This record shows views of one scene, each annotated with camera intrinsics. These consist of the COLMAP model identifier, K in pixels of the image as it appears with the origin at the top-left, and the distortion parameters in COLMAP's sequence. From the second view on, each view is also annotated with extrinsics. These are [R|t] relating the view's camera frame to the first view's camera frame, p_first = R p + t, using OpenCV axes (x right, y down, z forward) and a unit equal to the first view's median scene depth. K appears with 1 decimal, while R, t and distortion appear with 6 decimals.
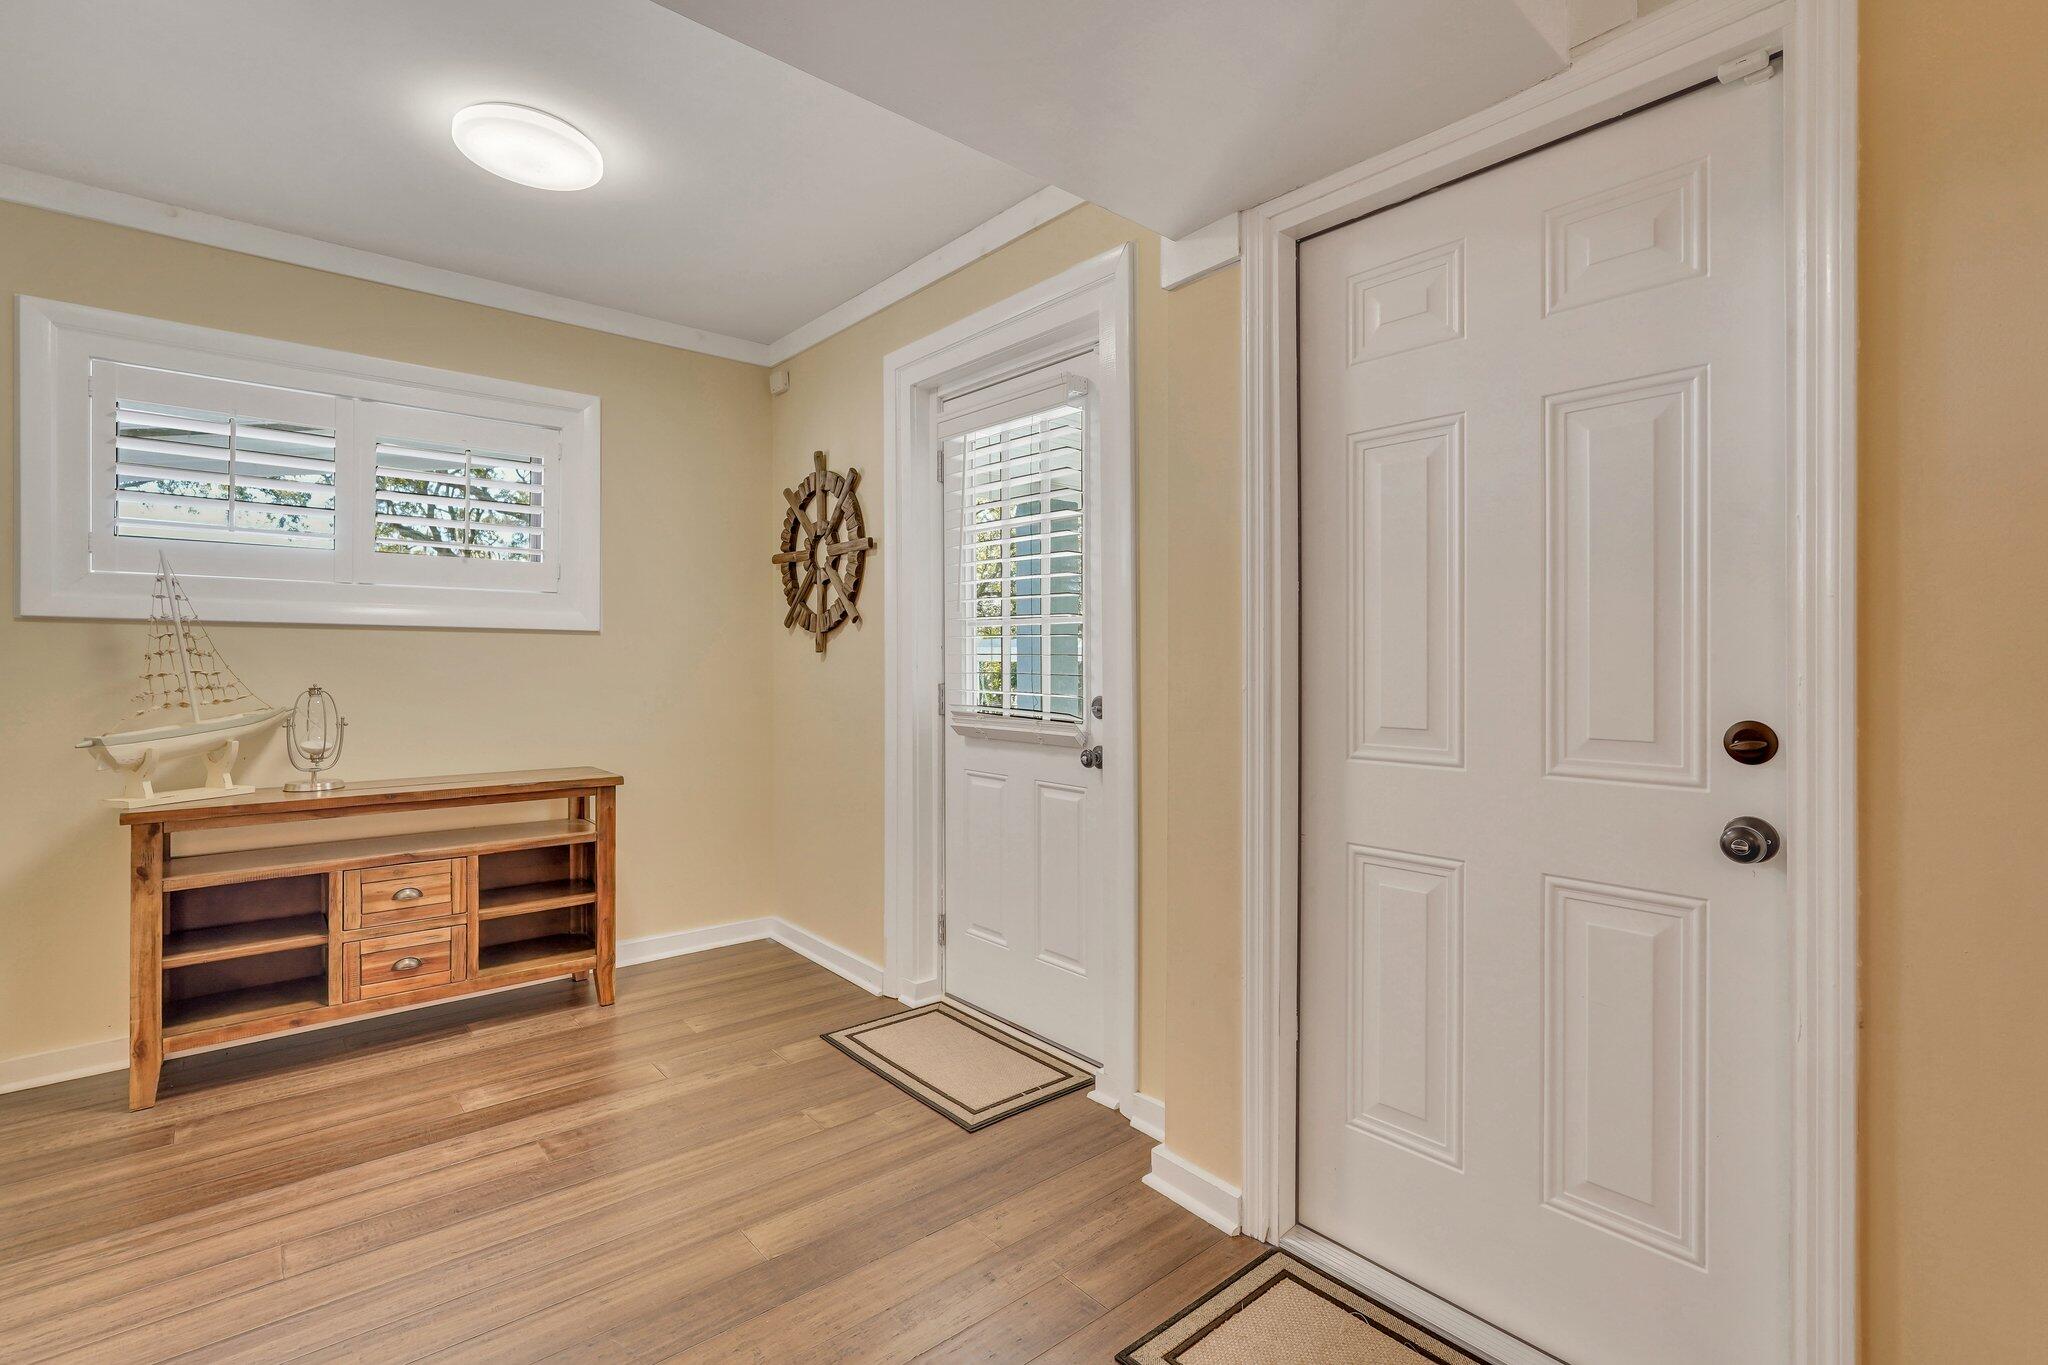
lens RADIAL K [[915.3, 0, 1008.7], [0, 915.3, 668.0], [0, 0, 1]] dist [0.000247, -0.000280]
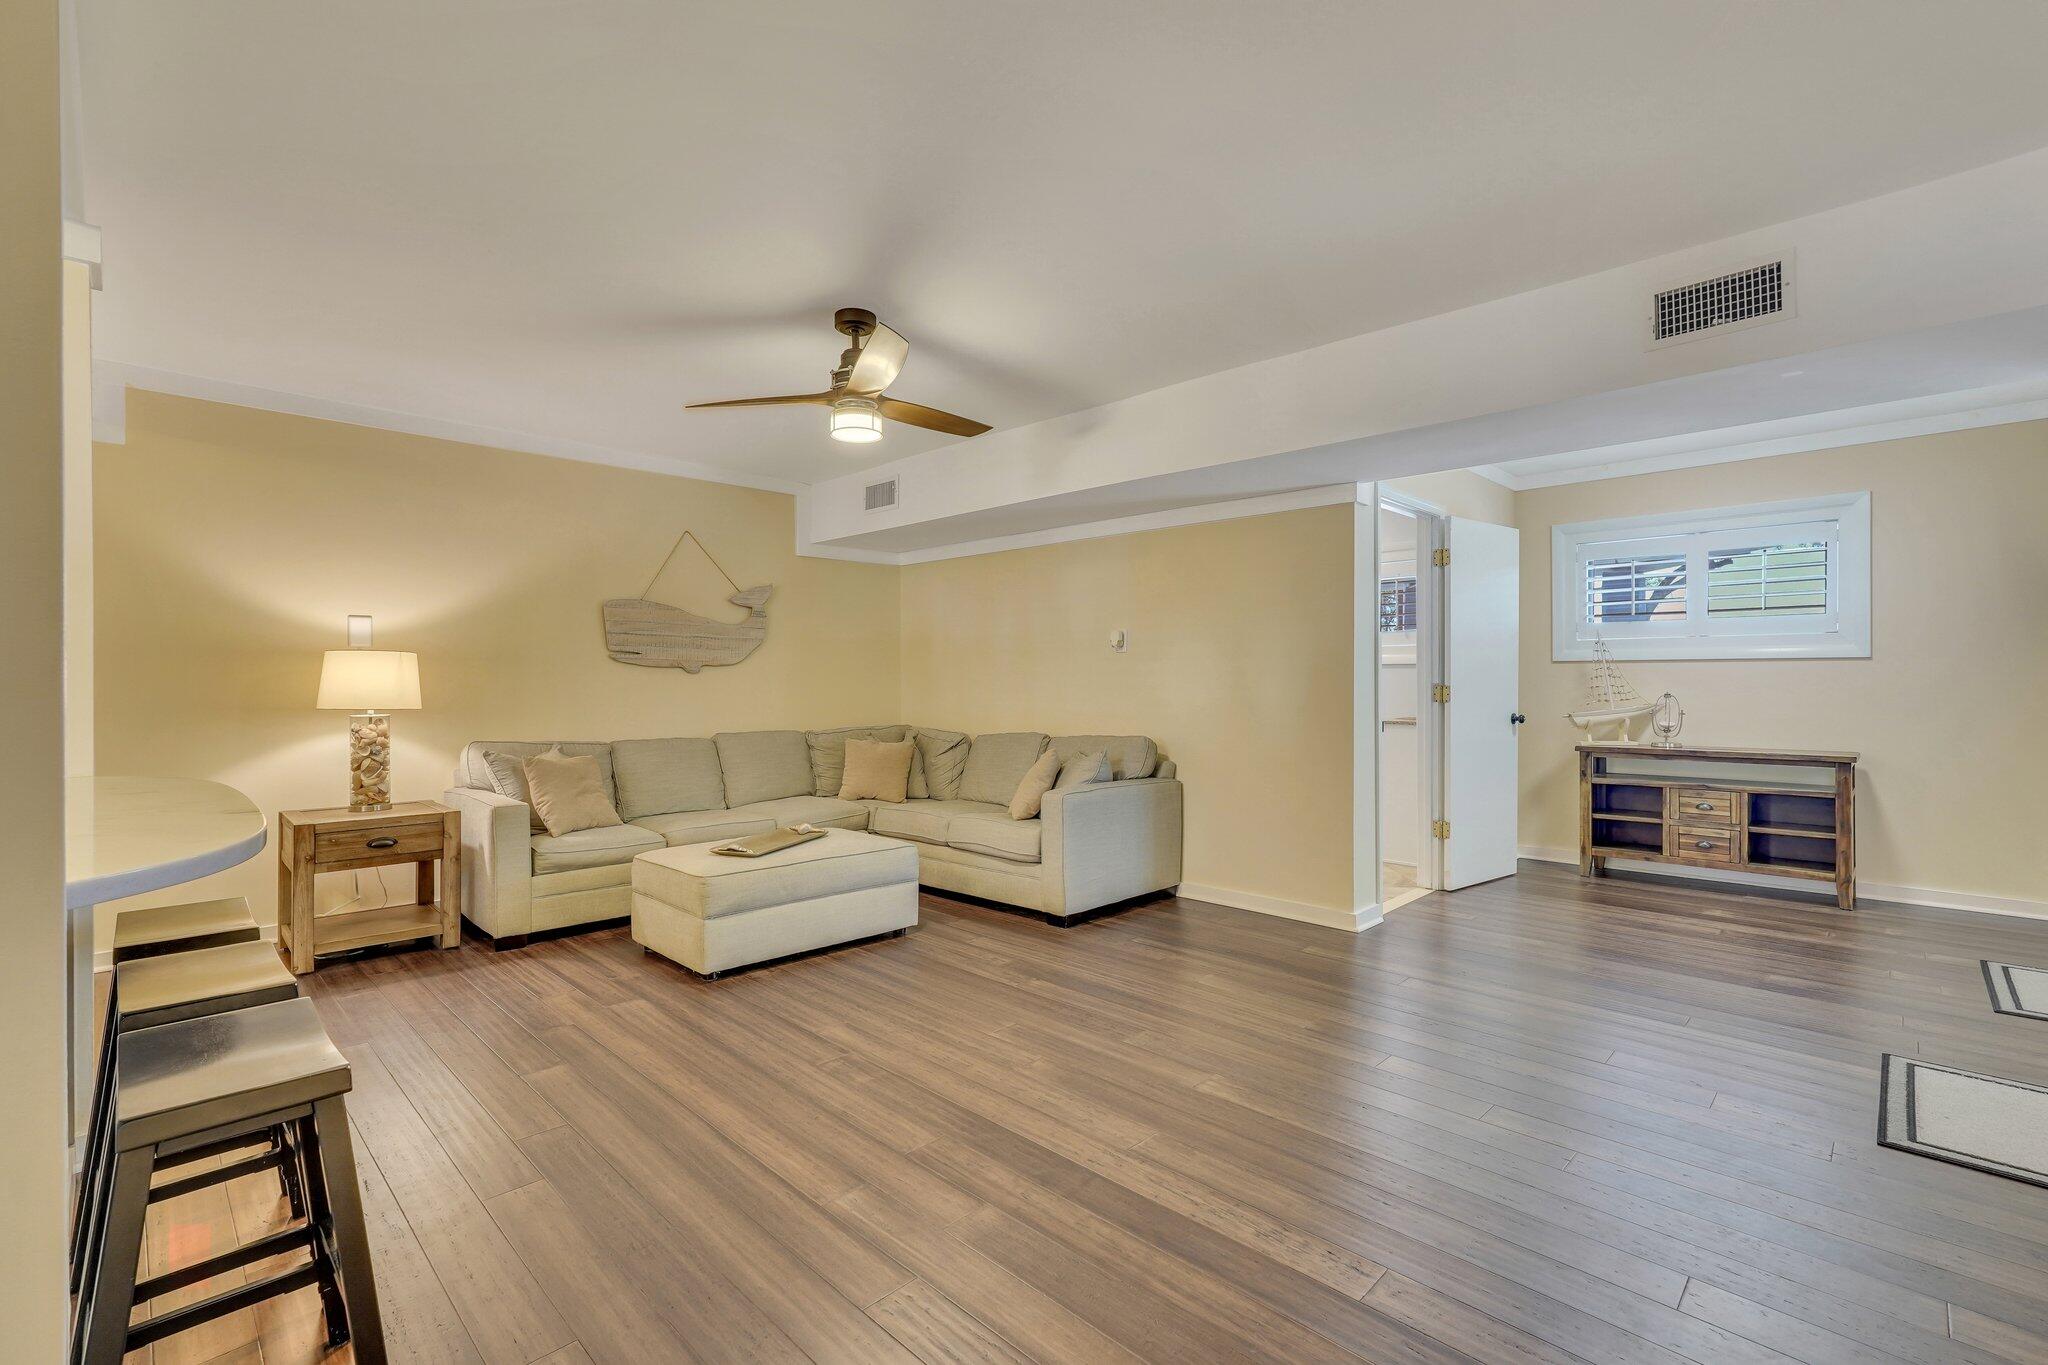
lens RADIAL K [[915.3, 0, 1008.7], [0, 915.3, 668.0], [0, 0, 1]] dist [0.000247, -0.000280]
pose [[0.087574, -0.018867, -0.995979, 1.058932], [-0.002705, 0.999812, -0.019177, 0.008517], [0.996154, 0.004374, 0.087506, -0.552073]]
